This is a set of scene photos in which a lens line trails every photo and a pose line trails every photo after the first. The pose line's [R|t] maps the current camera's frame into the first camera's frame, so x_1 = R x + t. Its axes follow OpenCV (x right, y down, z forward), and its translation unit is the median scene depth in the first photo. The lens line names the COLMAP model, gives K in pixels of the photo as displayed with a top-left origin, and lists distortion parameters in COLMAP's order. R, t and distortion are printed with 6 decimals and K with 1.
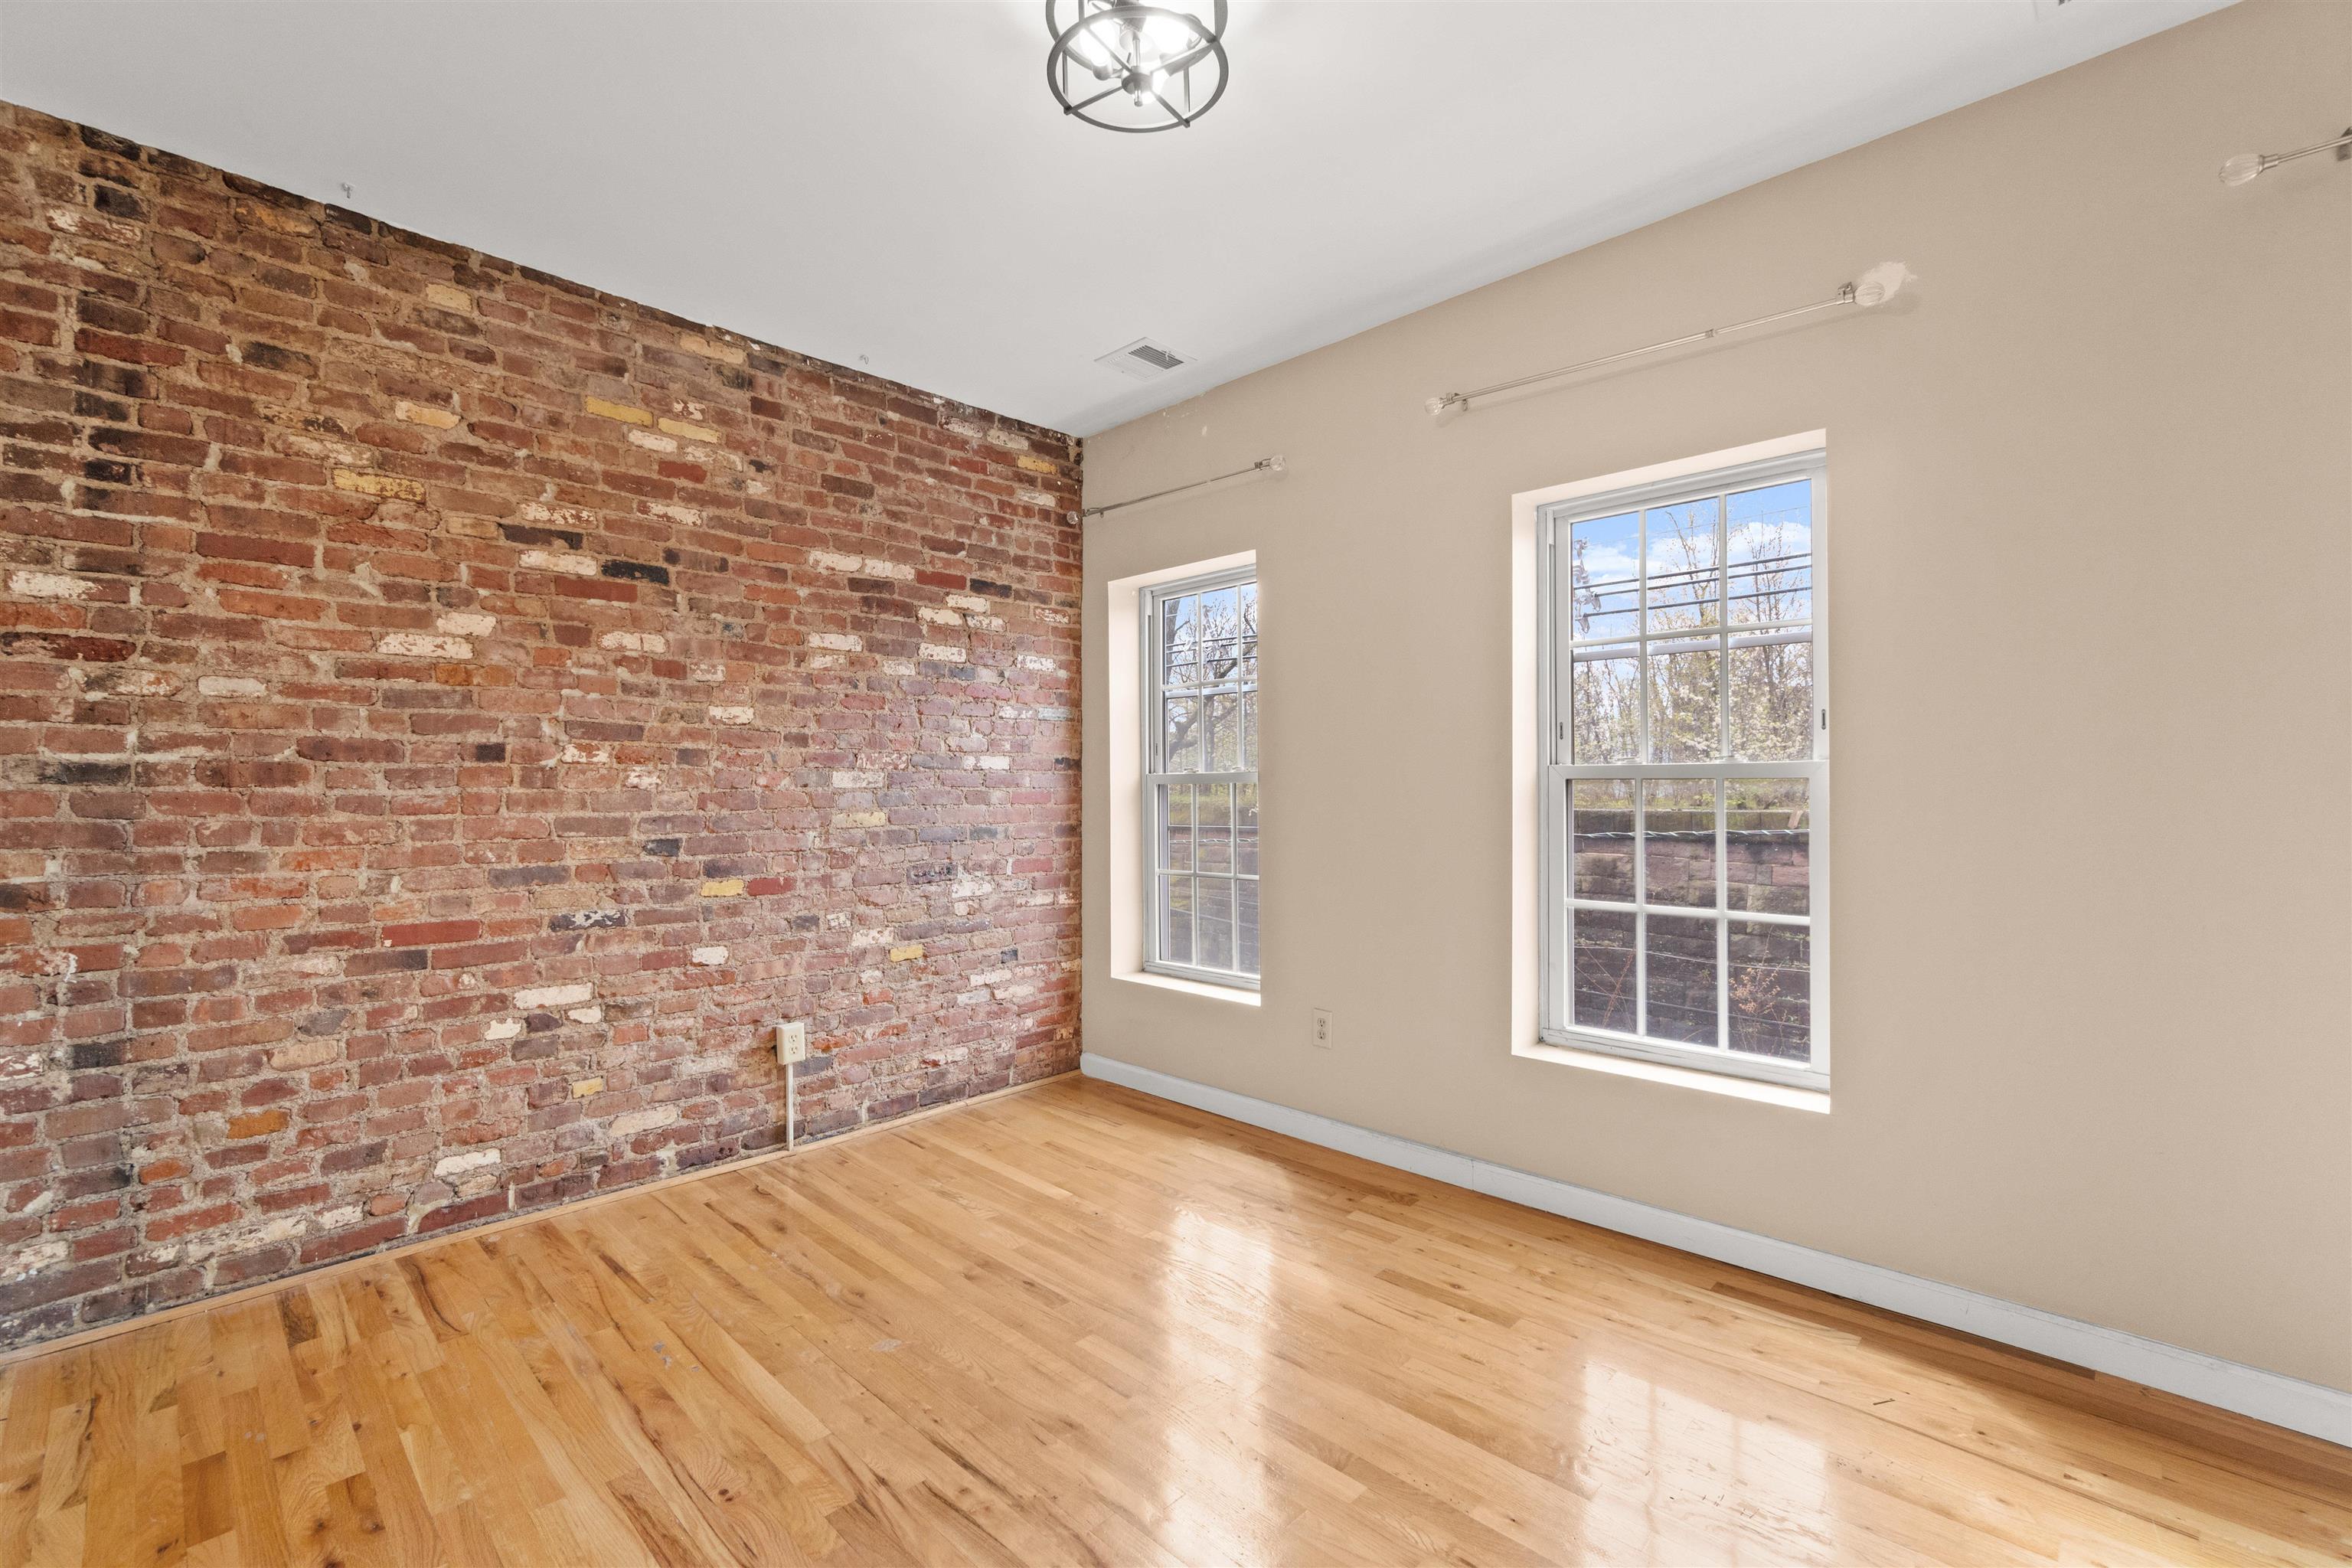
lens RADIAL K [[1011.4, 0, 1176.0], [0, 1011.4, 784.0], [0, 0, 1]] dist [-0.000940, -0.000099]
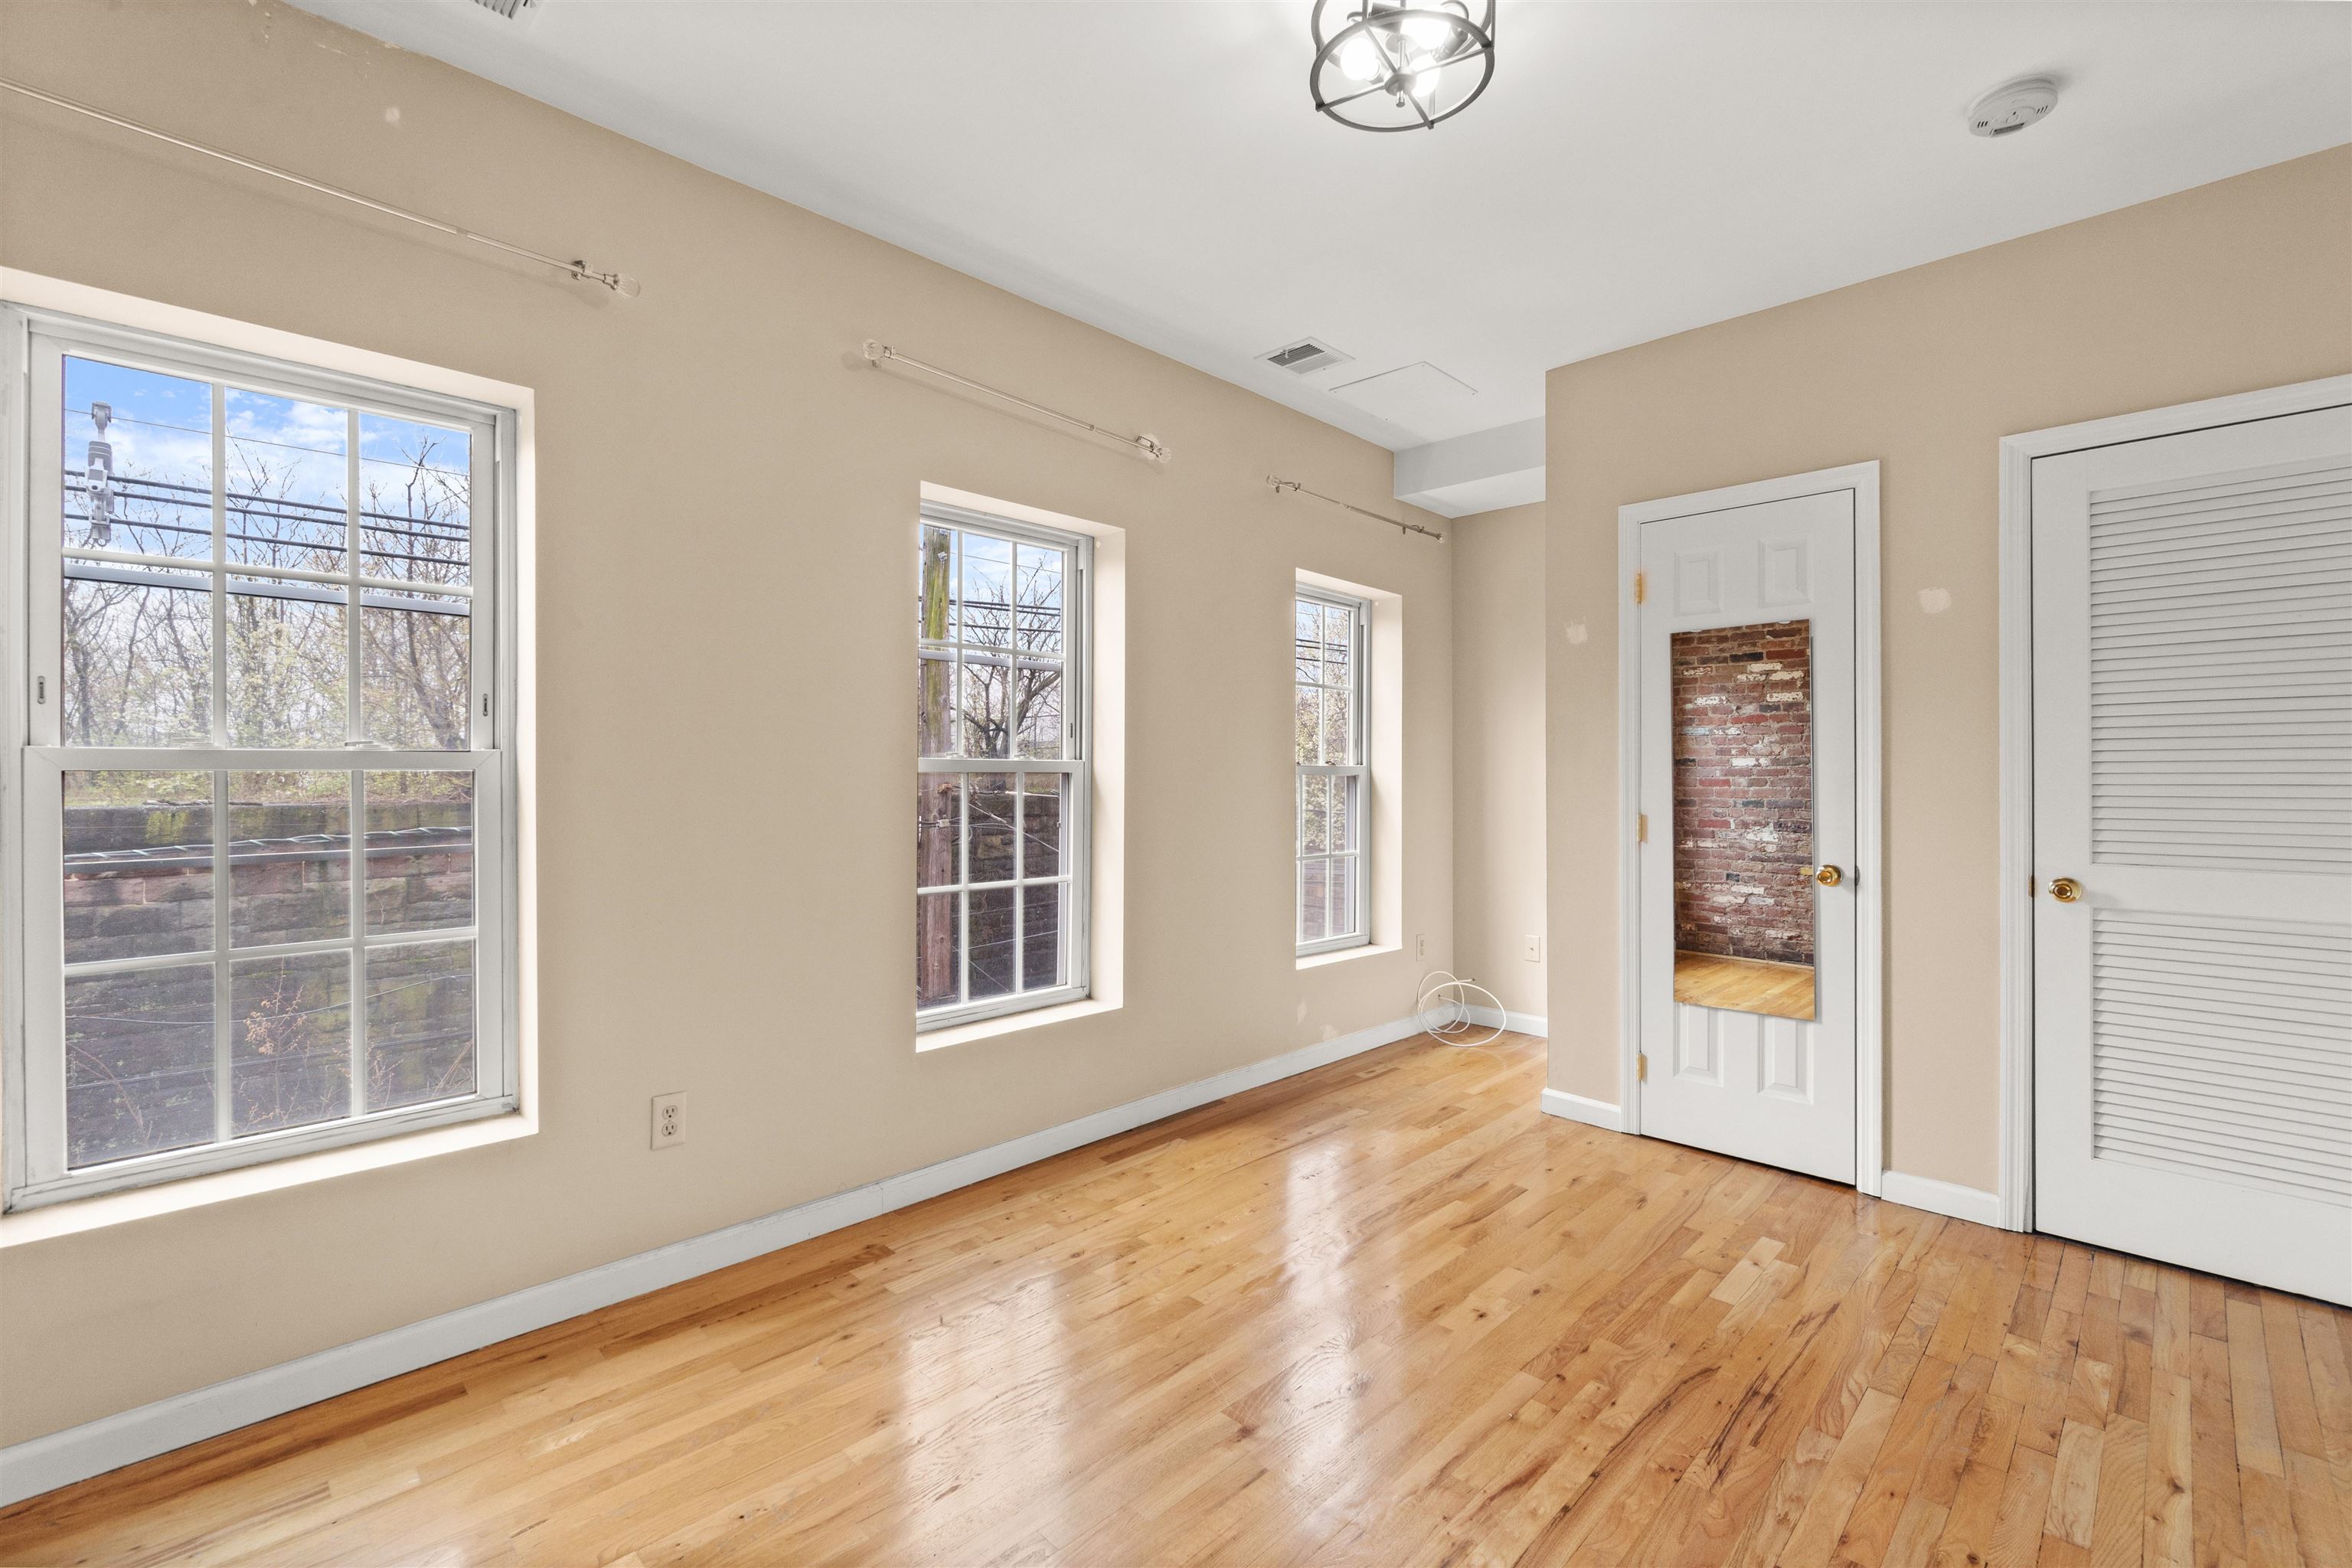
lens RADIAL K [[1043.5, 0, 1169.2], [0, 1043.5, 781.3], [0, 0, 1]] dist [-0.002831, 0.000504]
pose [[0.005298, -0.000126, 0.999986, -0.689130], [-0.003498, 0.999994, 0.000145, 0.004590], [-0.999980, -0.003499, 0.005298, 0.768572]]
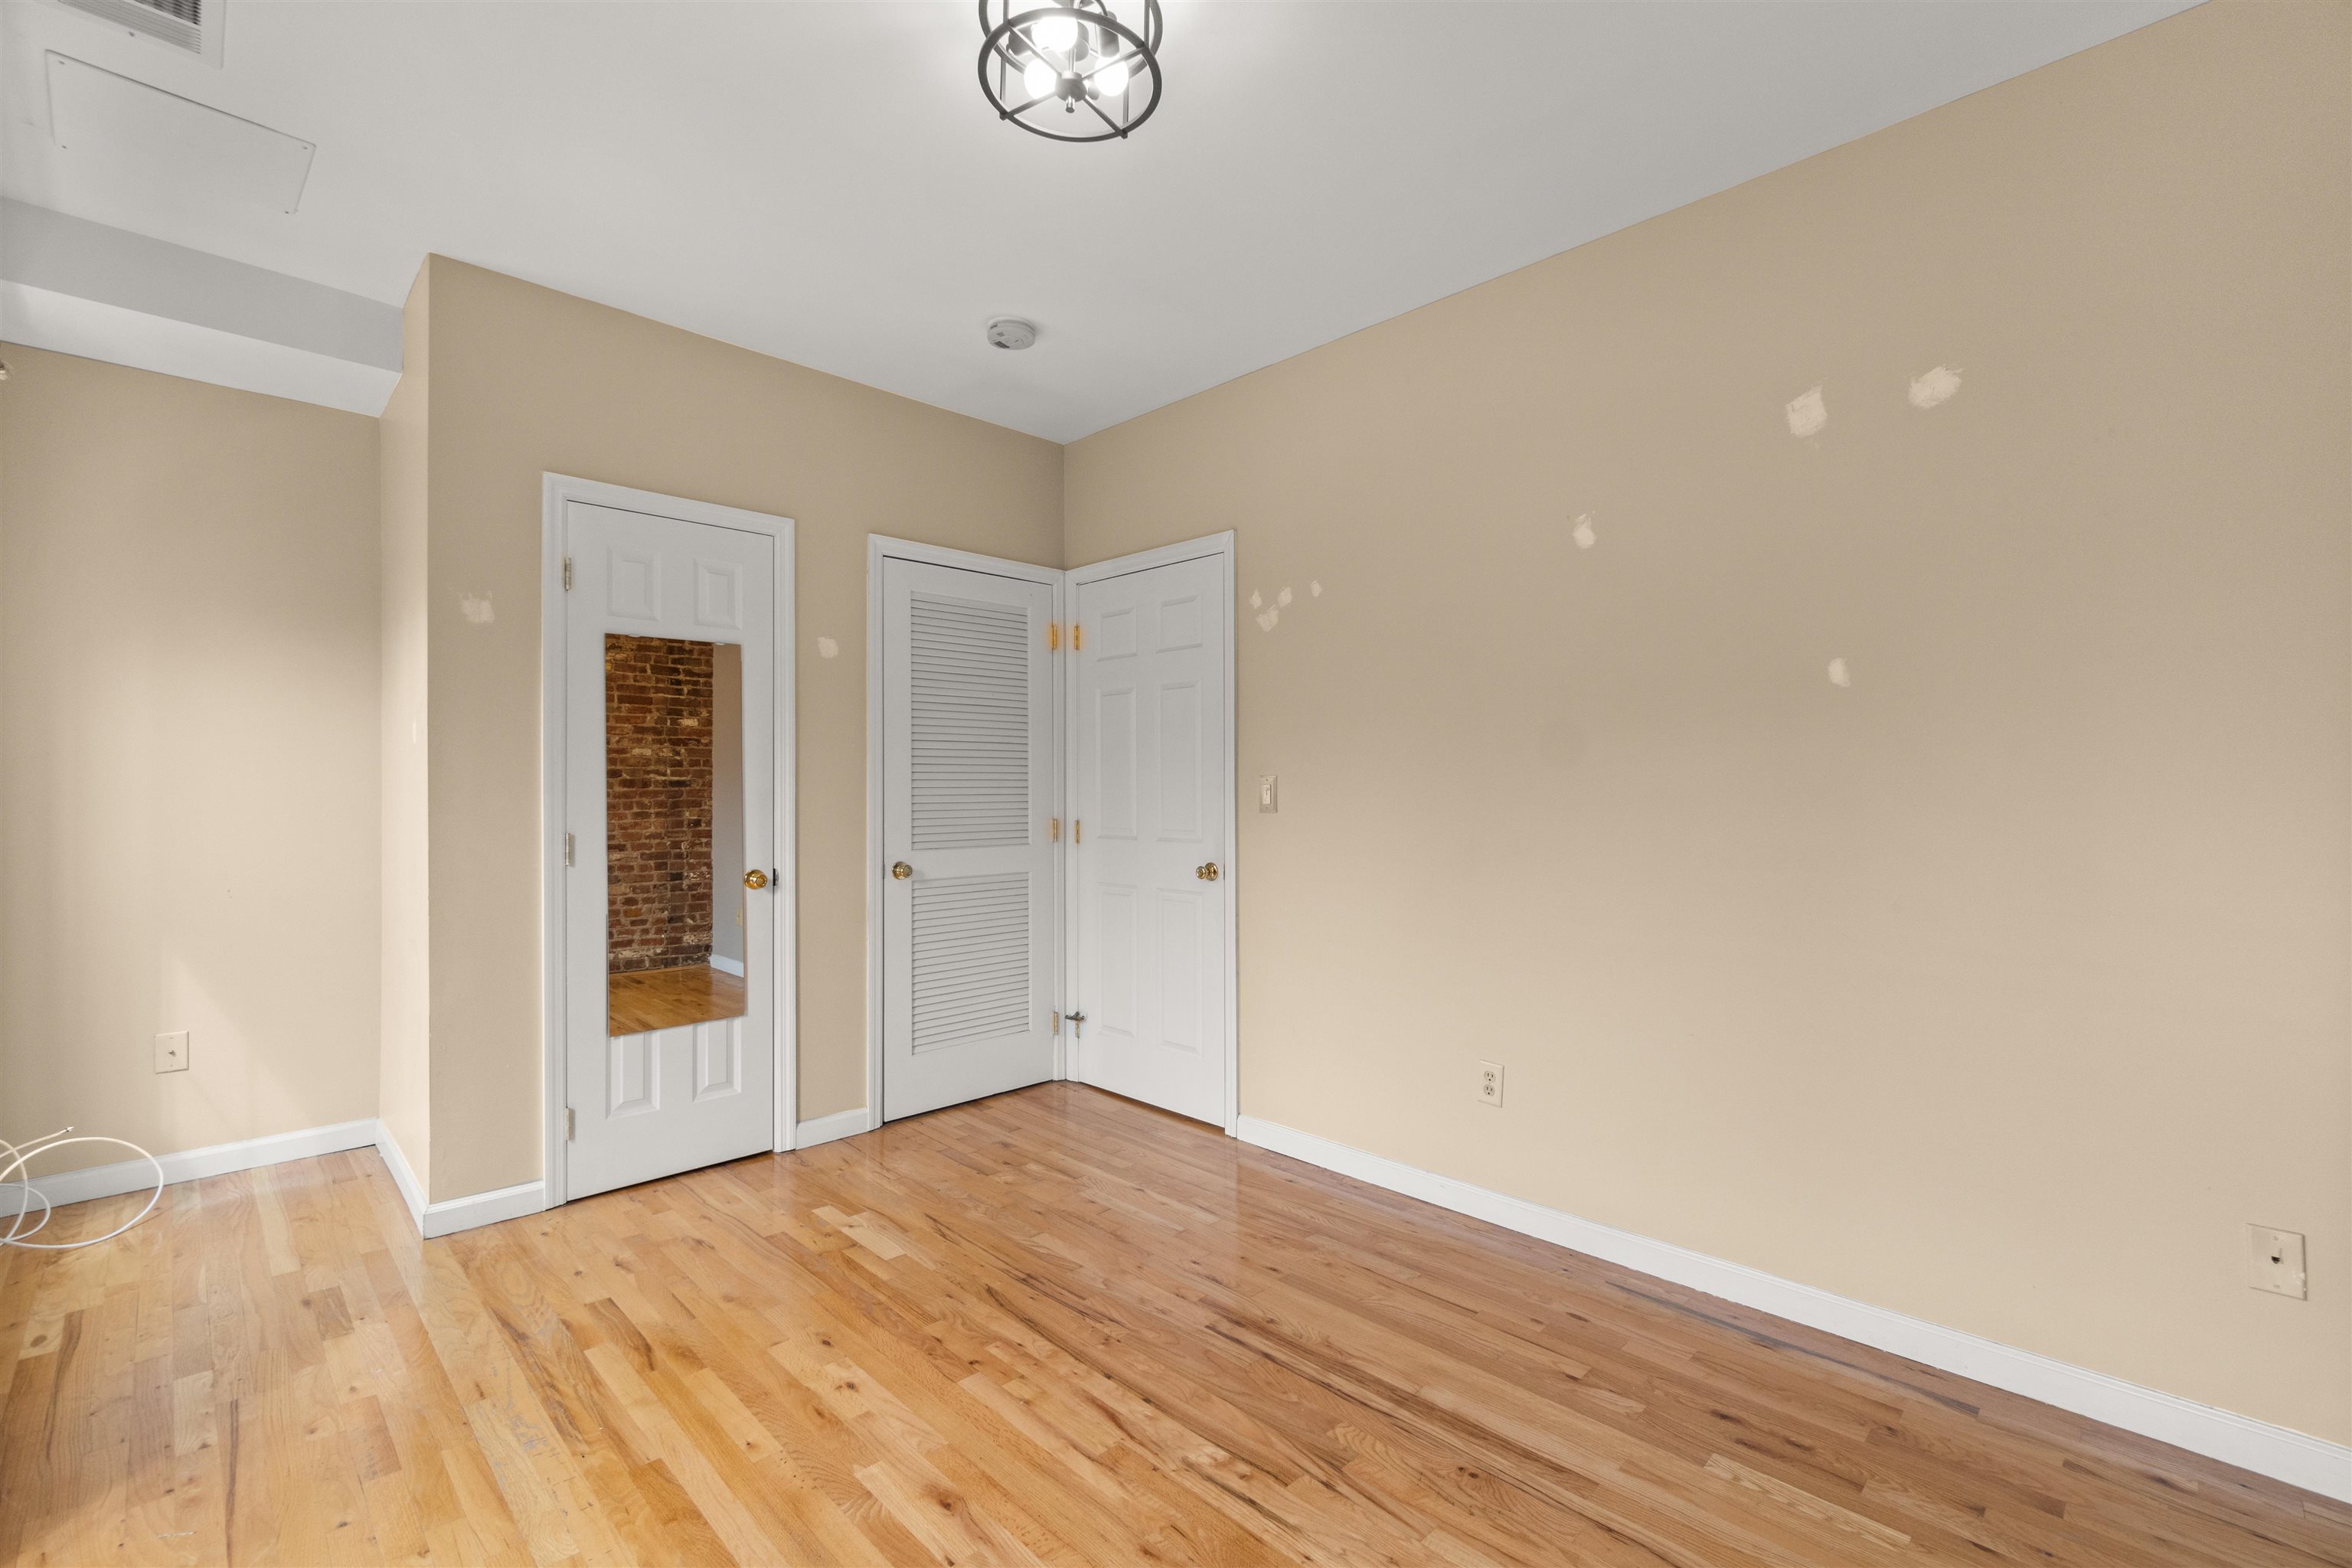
lens RADIAL K [[1041.0, 0, 1176.0], [0, 1041.0, 784.0], [0, 0, 1]] dist [-0.000844, 0.000120]
pose [[-0.999941, 0.002970, -0.010446, -0.082158], [0.002997, 0.999992, -0.002541, -0.004681], [0.010438, -0.002572, -0.999942, 1.284773]]
